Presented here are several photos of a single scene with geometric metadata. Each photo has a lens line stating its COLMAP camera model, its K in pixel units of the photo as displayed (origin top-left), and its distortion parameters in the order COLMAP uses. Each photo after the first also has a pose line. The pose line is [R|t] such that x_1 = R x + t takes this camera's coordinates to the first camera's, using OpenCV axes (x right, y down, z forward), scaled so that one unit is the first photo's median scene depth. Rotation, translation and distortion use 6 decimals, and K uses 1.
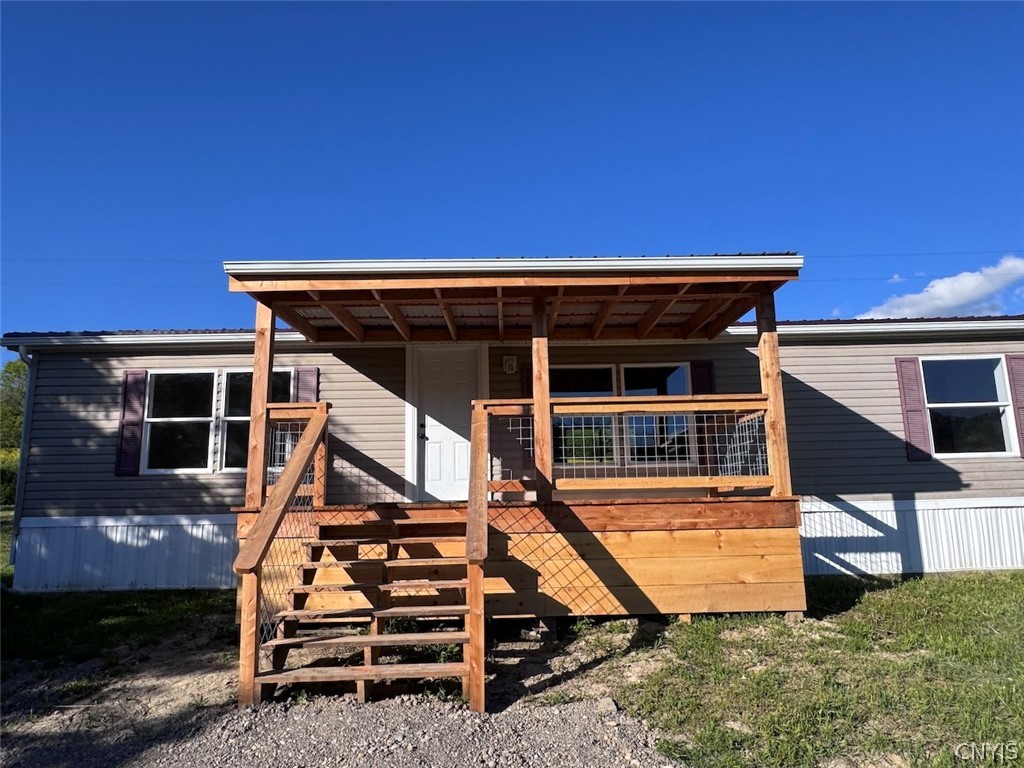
lens RADIAL K [[717.5, 0, 495.9], [0, 717.5, 367.9], [0, 0, 1]] dist [-0.003344, -0.001432]
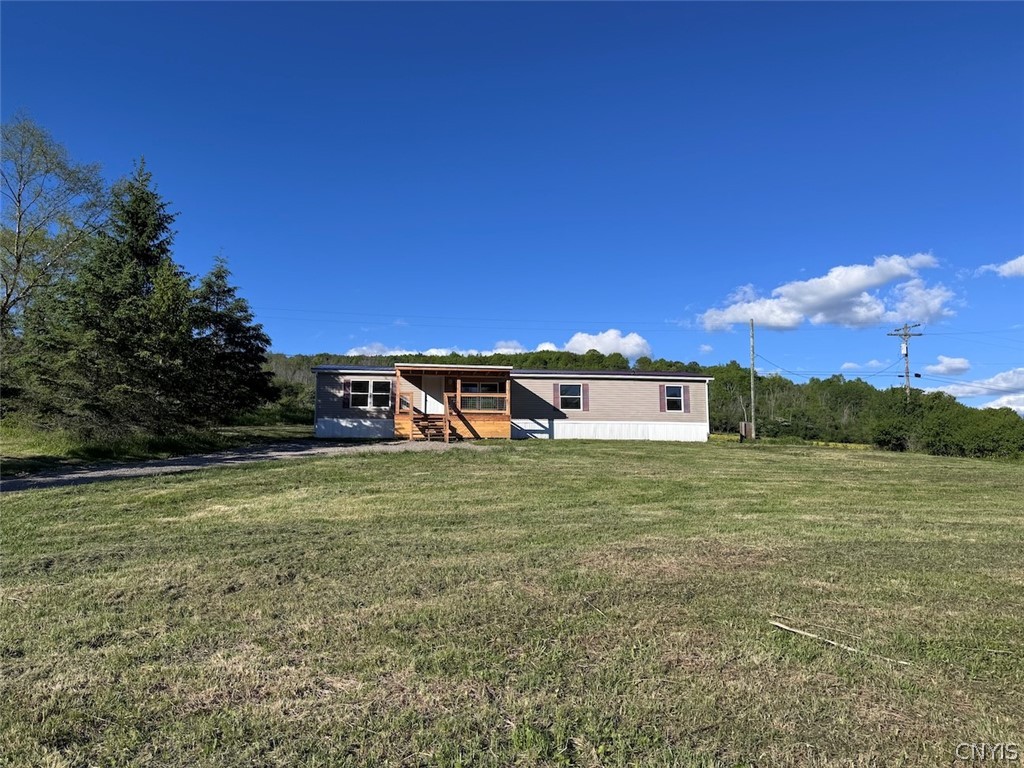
lens RADIAL K [[717.1, 0, 512.0], [0, 717.1, 384.0], [0, 0, 1]] dist [0.117396, -0.000419]
pose [[0.989731, 0.036433, 0.138219, -0.185056], [-0.045730, 0.996857, 0.064695, -0.257324], [-0.135427, -0.070351, 0.988286, -2.818304]]
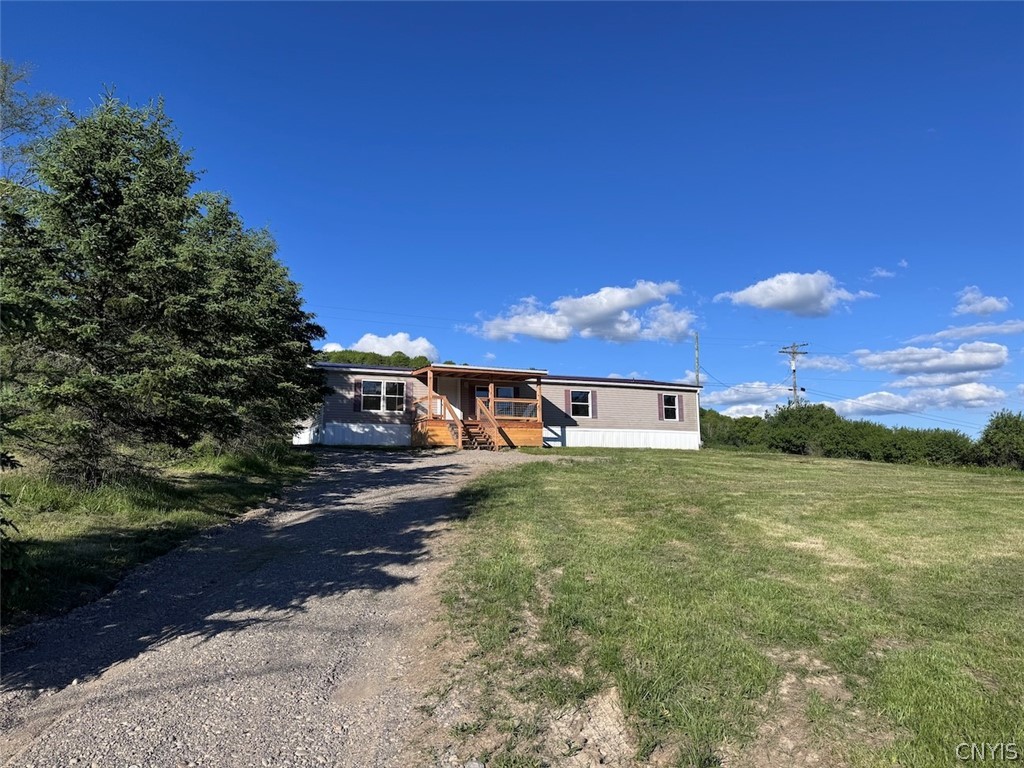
lens RADIAL K [[717.1, 0, 512.0], [0, 717.1, 384.0], [0, 0, 1]] dist [0.117396, -0.000419]
pose [[0.906901, 0.064094, 0.416441, -1.261219], [-0.088914, 0.995217, 0.040460, -0.174231], [-0.411856, -0.073720, 0.908262, -2.300219]]
